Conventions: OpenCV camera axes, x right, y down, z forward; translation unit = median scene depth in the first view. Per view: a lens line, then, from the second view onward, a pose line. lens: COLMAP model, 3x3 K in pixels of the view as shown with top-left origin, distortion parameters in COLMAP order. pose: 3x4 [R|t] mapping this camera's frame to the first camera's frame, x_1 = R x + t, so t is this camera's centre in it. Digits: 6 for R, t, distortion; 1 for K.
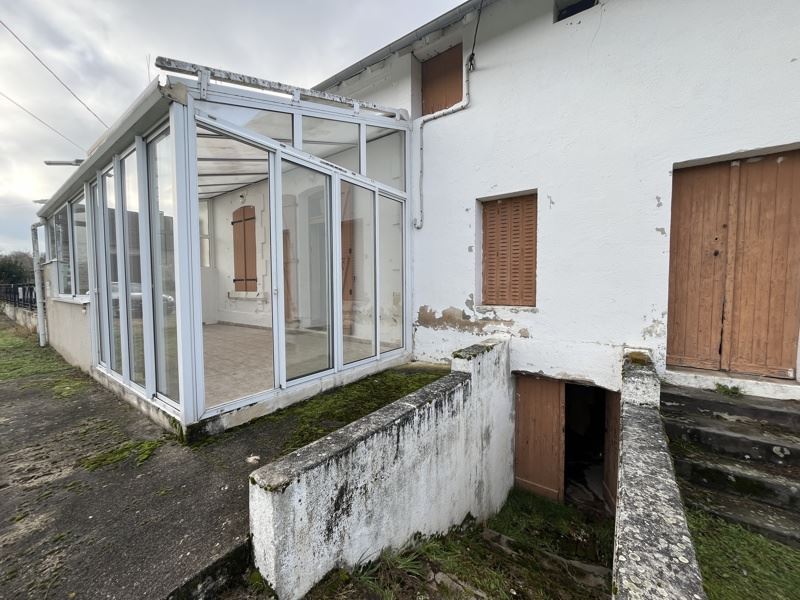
lens RADIAL K [[322.0, 0, 400.6], [0, 322.0, 298.7], [0, 0, 1]] dist [-0.002715, 0.000042]
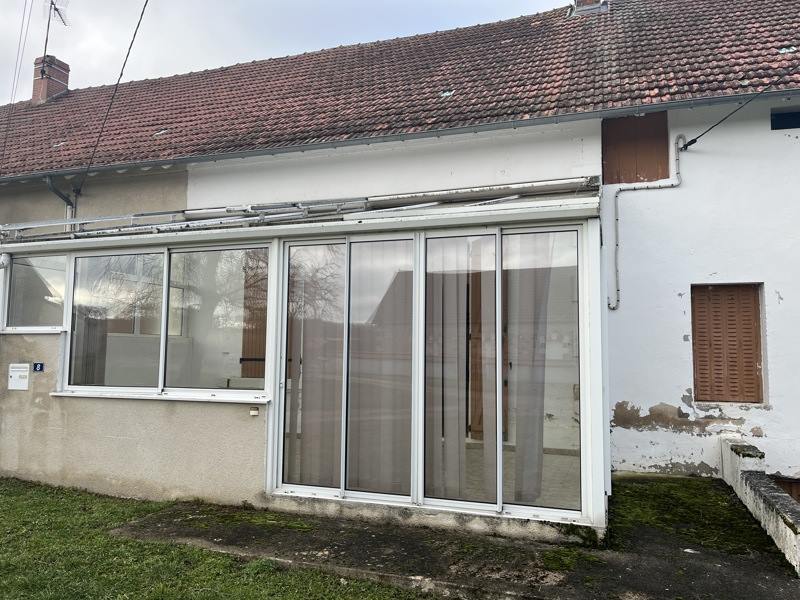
lens RADIAL K [[604.2, 0, 399.4], [0, 604.2, 301.3], [0, 0, 1]] dist [0.017250, 0.001942]
pose [[0.958767, 0.039929, 0.281376, -1.045087], [-0.002801, 0.991360, -0.131138, -0.032366], [-0.284181, 0.124942, 0.950595, -0.399538]]
